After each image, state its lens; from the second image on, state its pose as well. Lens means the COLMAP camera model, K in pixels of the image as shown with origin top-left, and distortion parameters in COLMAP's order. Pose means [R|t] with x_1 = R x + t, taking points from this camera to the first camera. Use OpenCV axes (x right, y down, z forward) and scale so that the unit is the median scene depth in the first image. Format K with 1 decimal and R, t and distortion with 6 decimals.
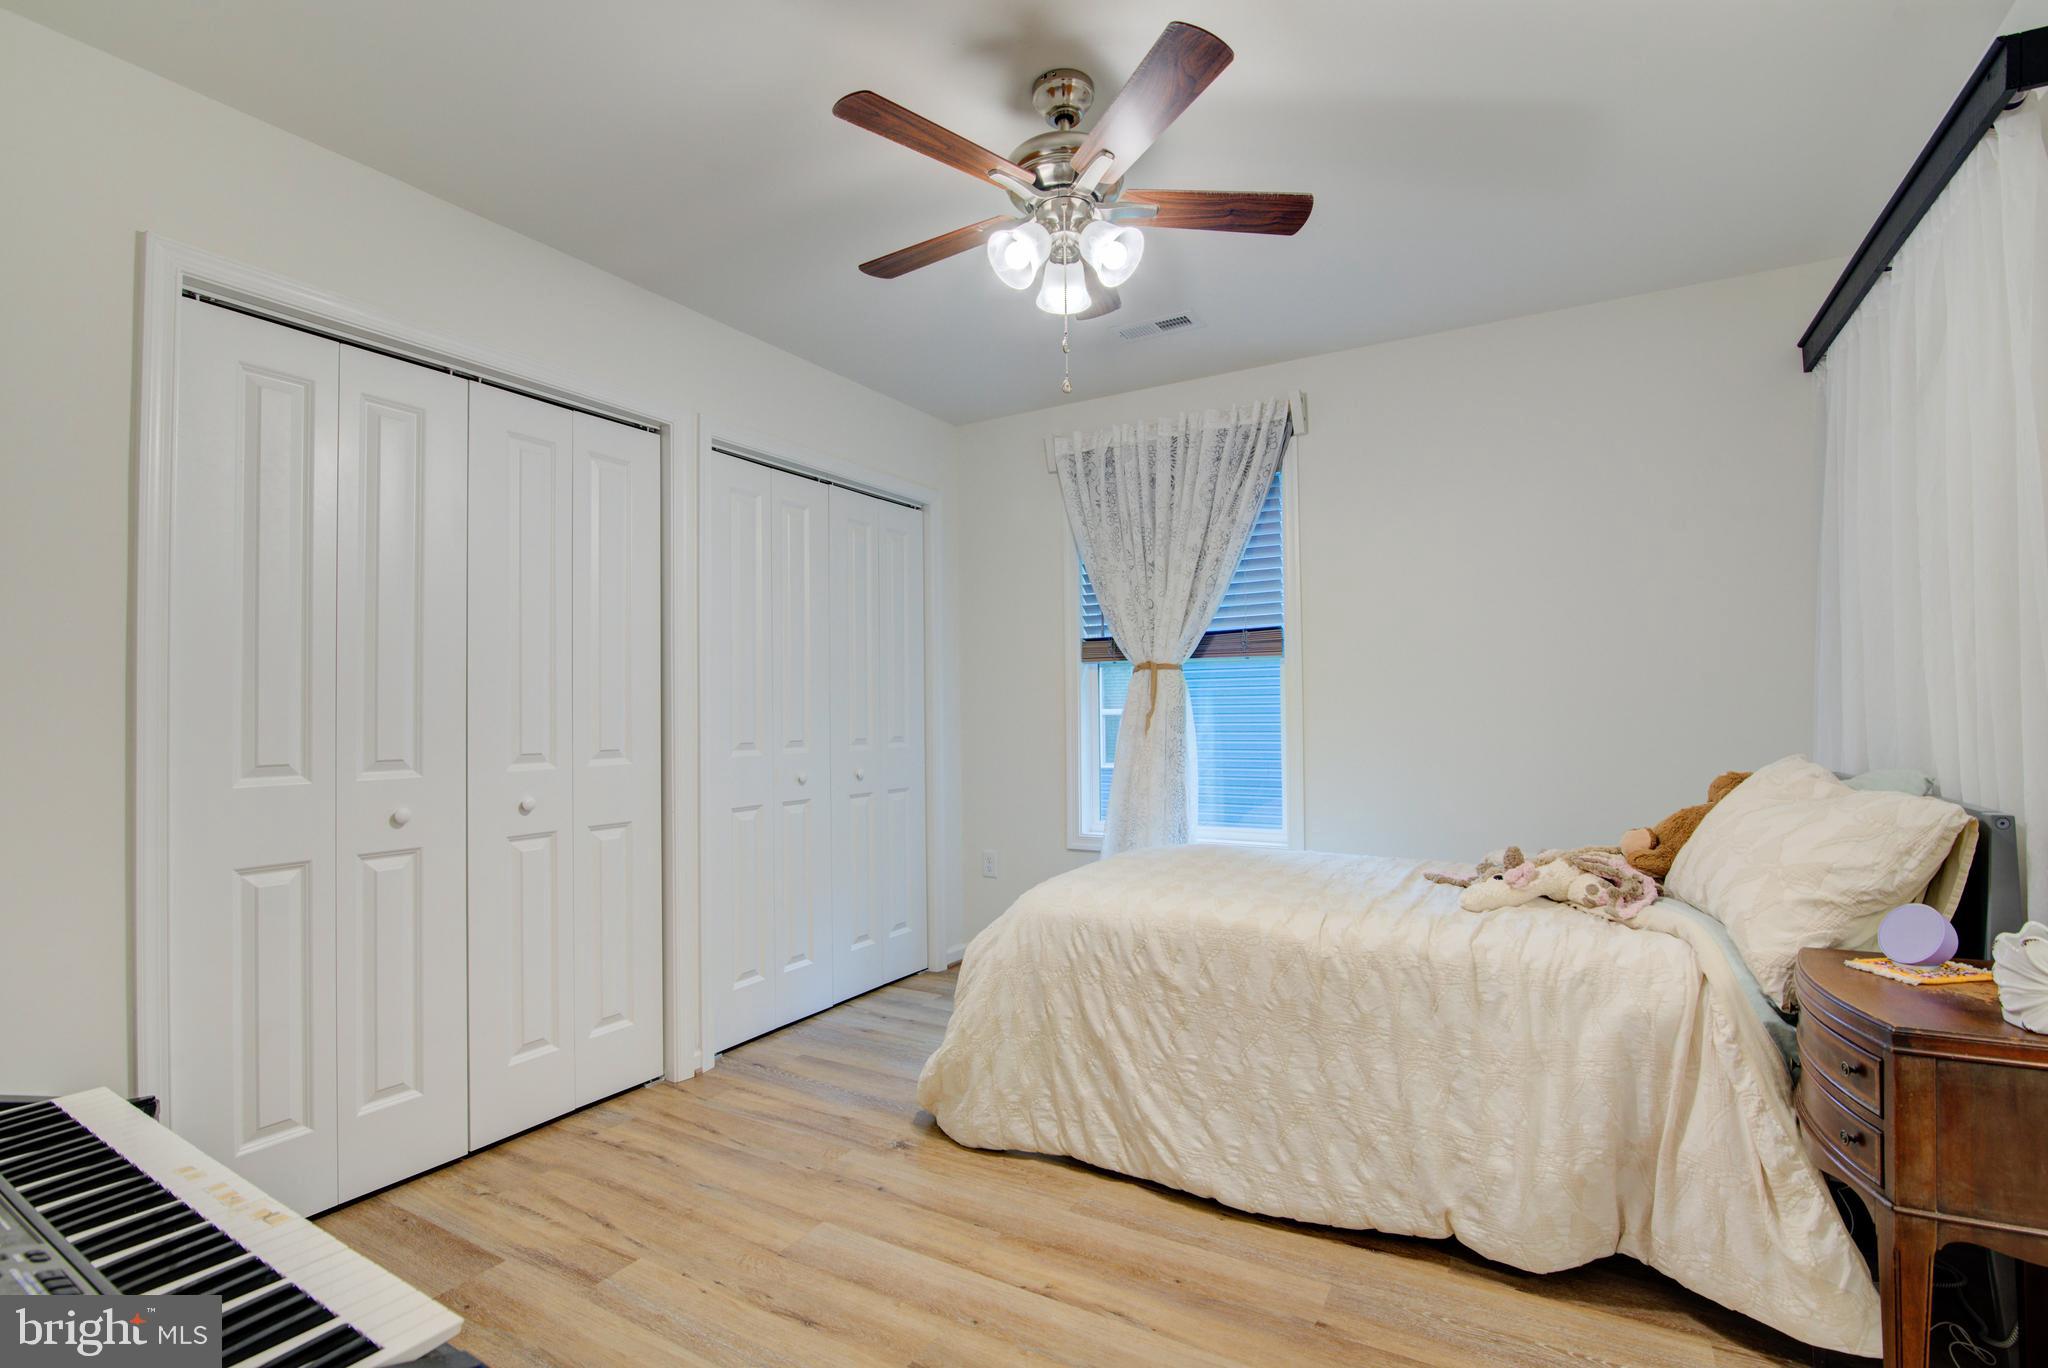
lens RADIAL K [[937.1, 0, 1022.0], [0, 937.1, 678.5], [0, 0, 1]] dist [-0.020981, 0.002080]
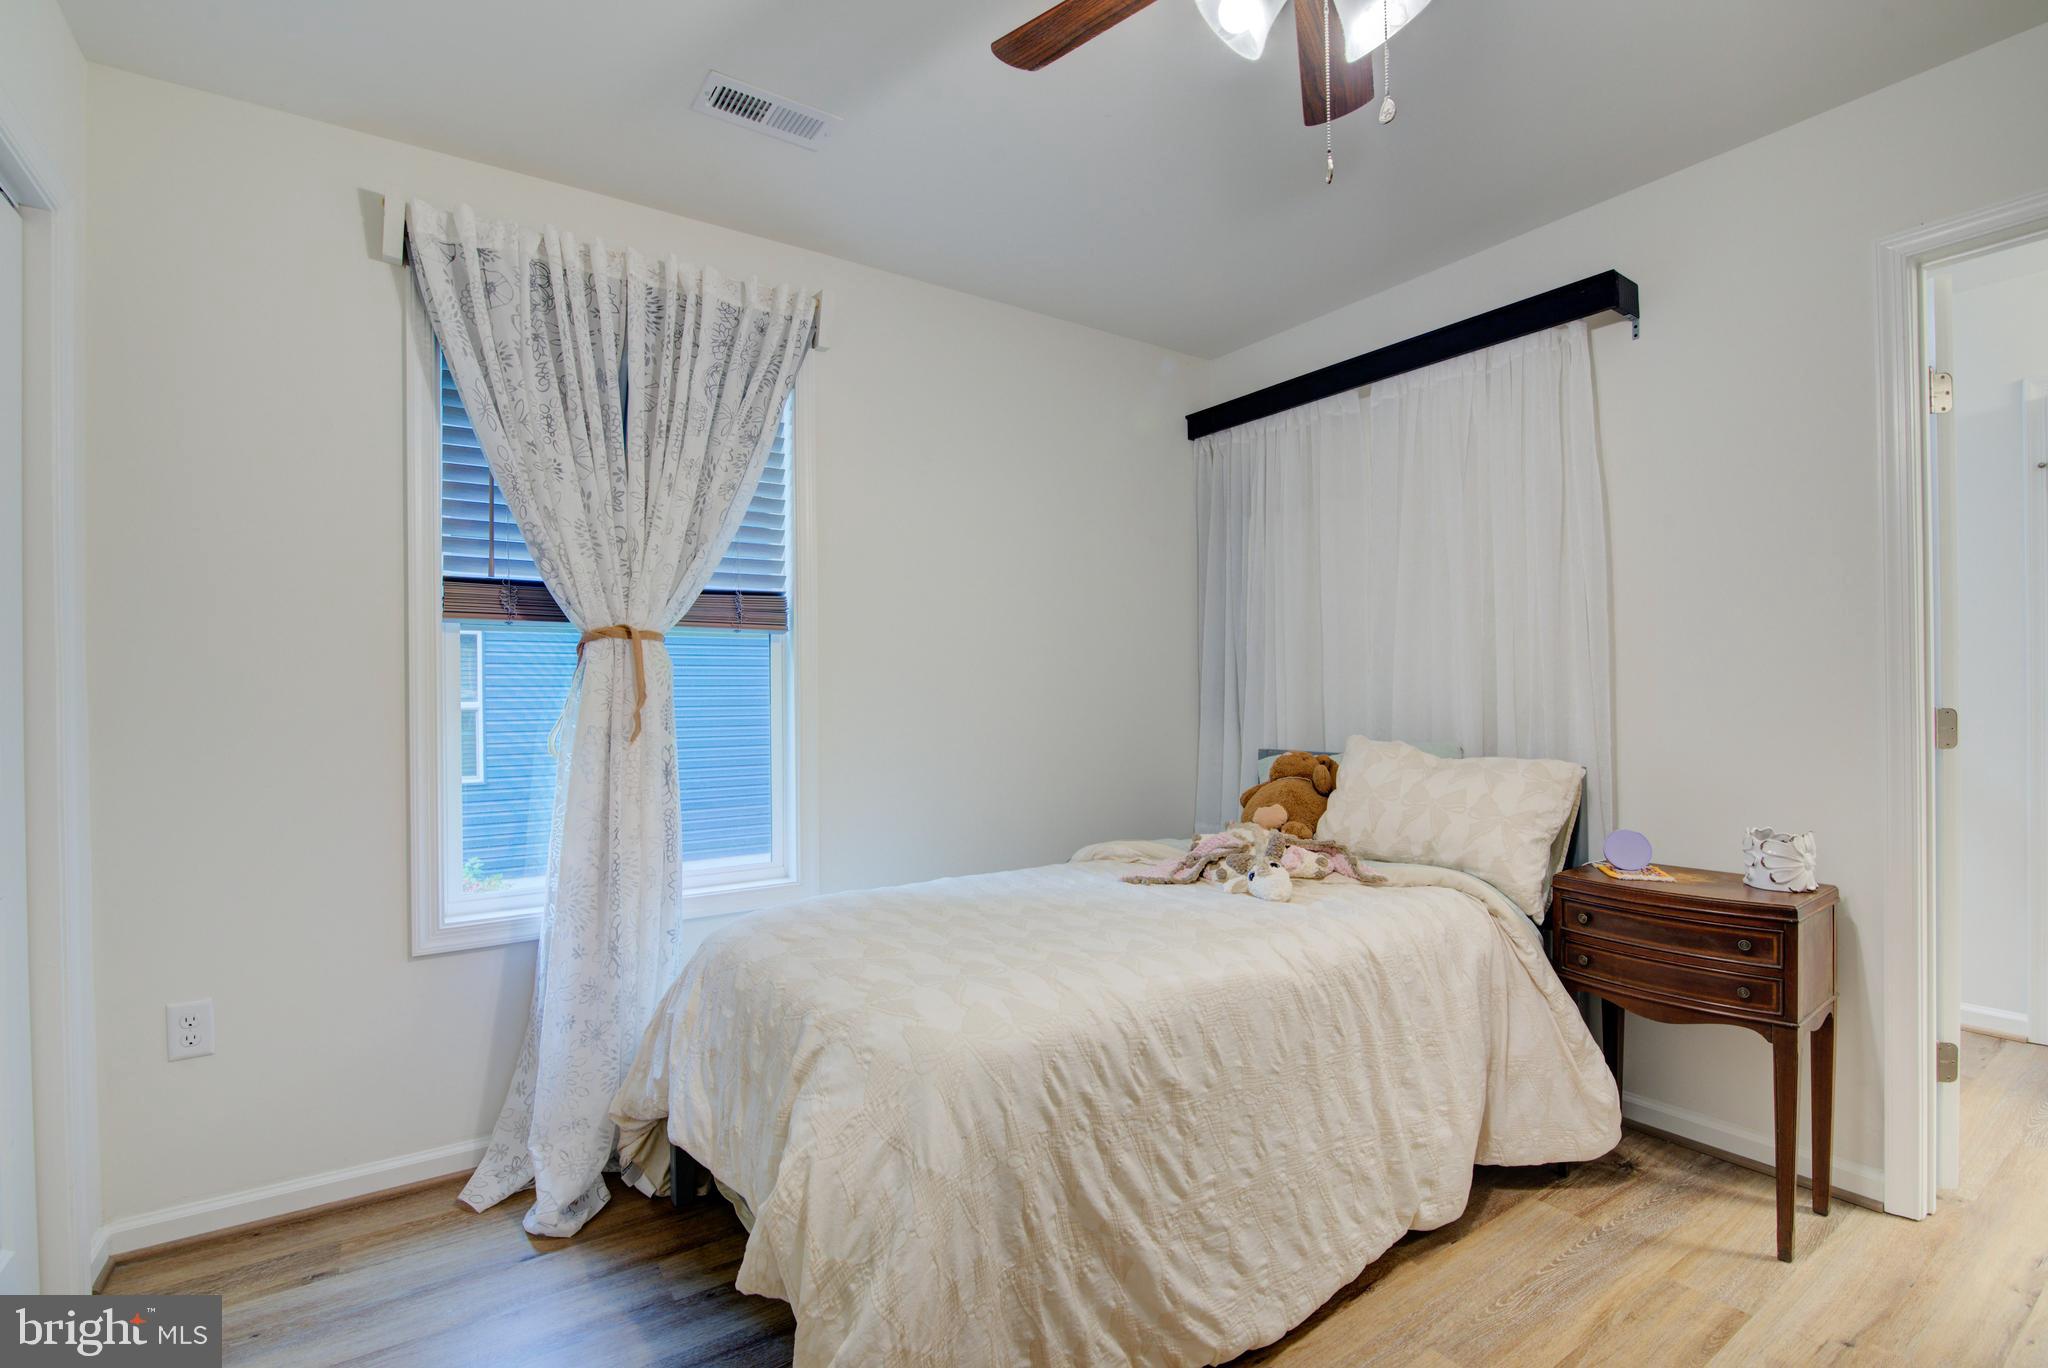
lens RADIAL K [[937.1, 0, 1020.3], [0, 937.1, 685.9], [0, 0, 1]] dist [-0.020981, 0.002080]
pose [[0.425775, 0.016859, 0.904672, -0.503492], [-0.027126, 0.999615, -0.005862, 0.029209], [-0.904422, -0.022045, 0.426069, 0.776047]]
